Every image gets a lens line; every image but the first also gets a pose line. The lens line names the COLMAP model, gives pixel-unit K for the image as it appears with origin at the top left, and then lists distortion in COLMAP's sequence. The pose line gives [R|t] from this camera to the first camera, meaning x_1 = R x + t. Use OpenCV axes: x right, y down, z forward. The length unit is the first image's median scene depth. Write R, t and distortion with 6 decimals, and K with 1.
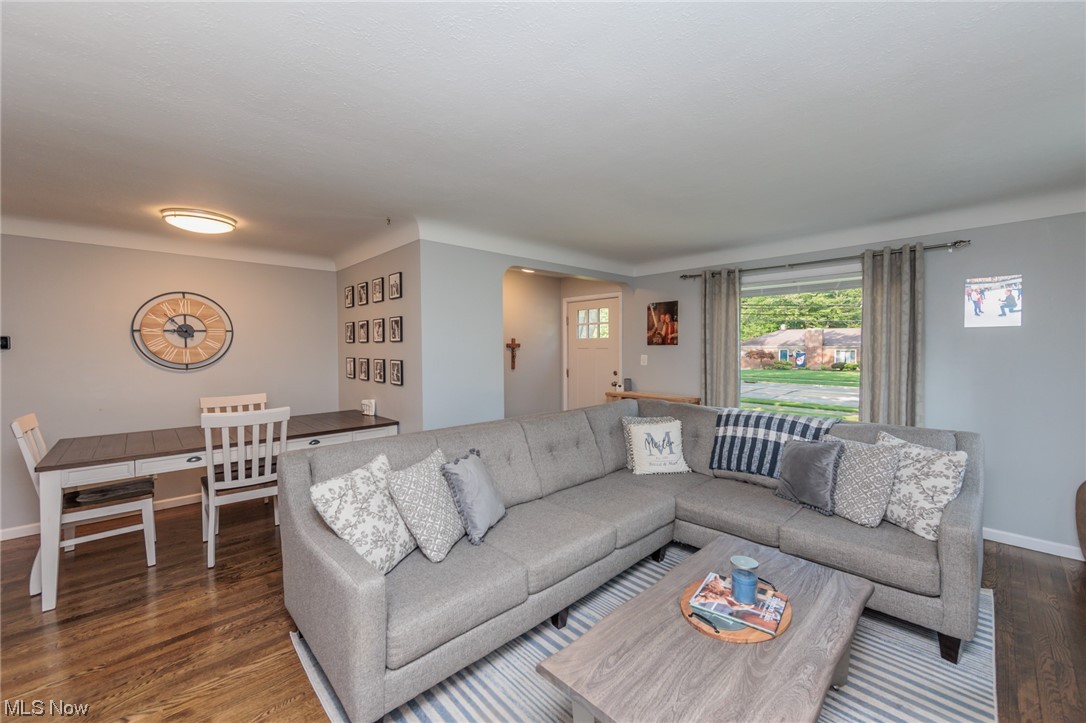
lens RADIAL K [[425.5, 0, 545.0], [0, 425.5, 357.9], [0, 0, 1]] dist [-0.002878, -0.000062]
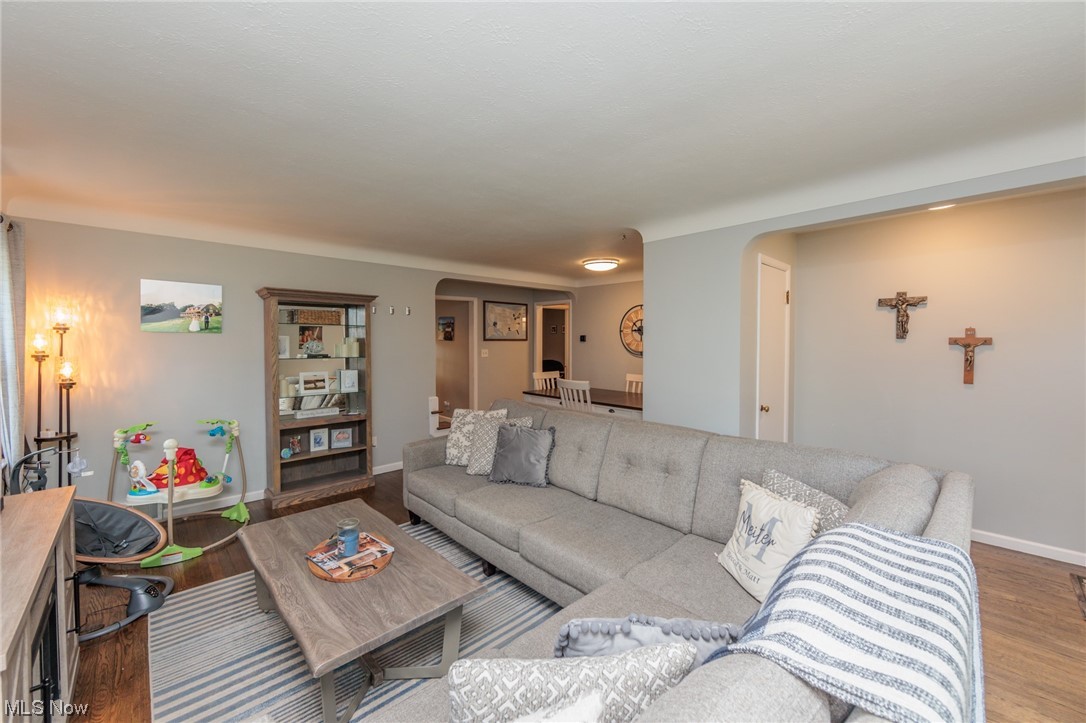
lens RADIAL K [[425.5, 0, 541.1], [0, 425.5, 343.5], [0, 0, 1]] dist [-0.002878, -0.000062]
pose [[-0.001638, 0.013509, -0.999907, 0.847957], [-0.026433, 0.999559, 0.013547, -0.033217], [0.999649, 0.026453, -0.001280, 0.777206]]
